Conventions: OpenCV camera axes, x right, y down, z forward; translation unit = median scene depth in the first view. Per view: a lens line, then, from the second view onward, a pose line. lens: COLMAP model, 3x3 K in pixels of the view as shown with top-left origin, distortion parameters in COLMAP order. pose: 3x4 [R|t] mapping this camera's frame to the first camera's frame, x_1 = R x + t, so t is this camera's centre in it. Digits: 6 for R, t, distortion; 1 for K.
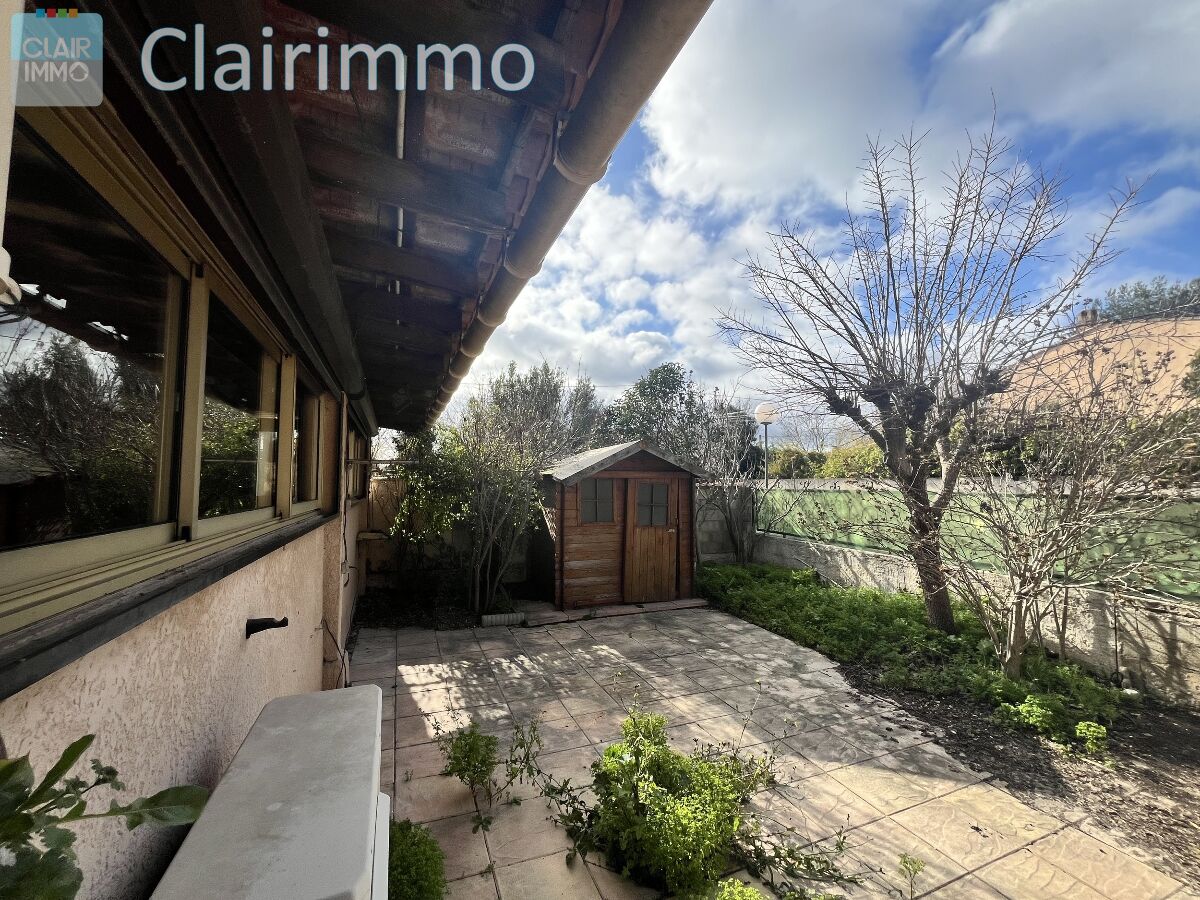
lens RADIAL K [[487.1, 0, 600.0], [0, 487.1, 450.0], [0, 0, 1]] dist [-0.001304, -0.000746]
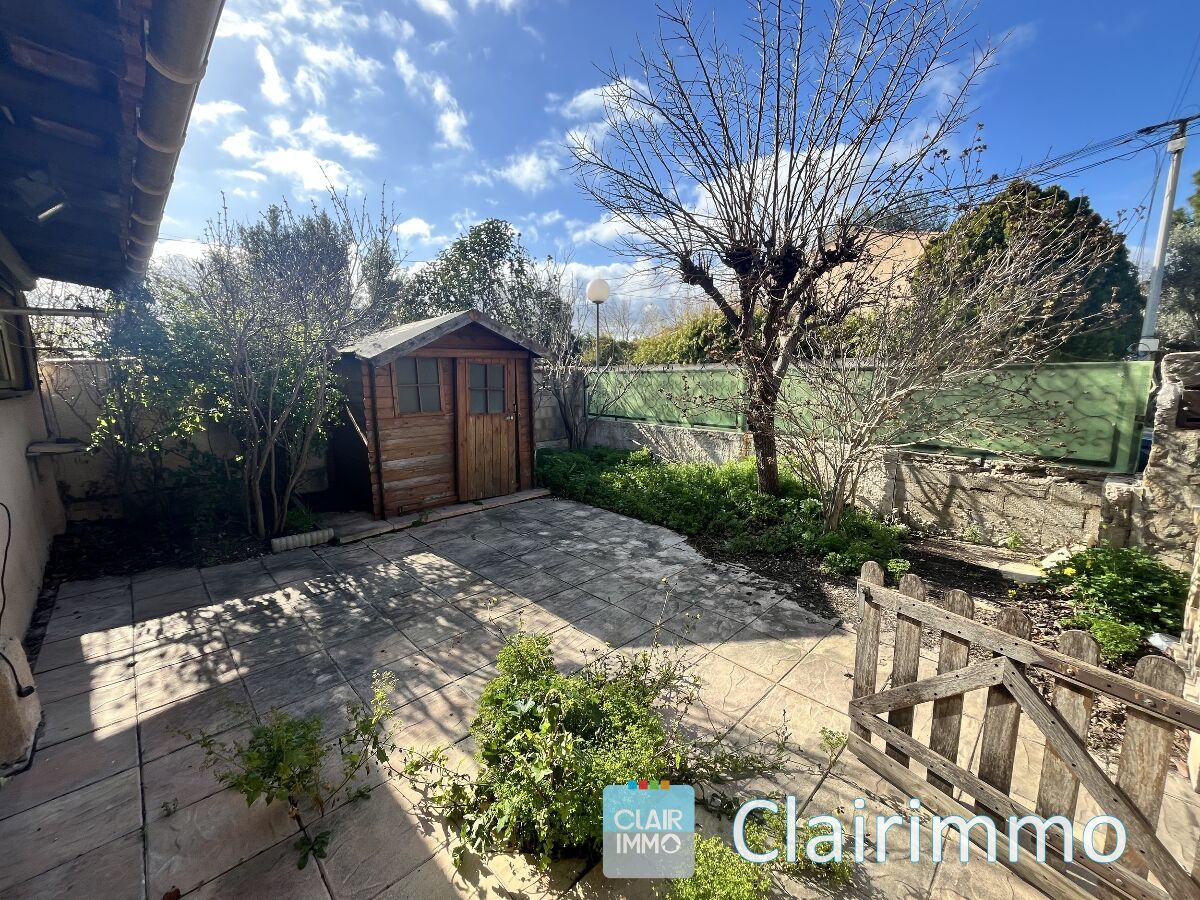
lens RADIAL K [[487.1, 0, 600.0], [0, 487.1, 450.0], [0, 0, 1]] dist [-0.001304, -0.000746]
pose [[0.928305, -0.072970, 0.364590, -0.033709], [-0.008984, 0.975866, 0.218186, 0.033985], [-0.371712, -0.205818, 0.905245, 0.153519]]
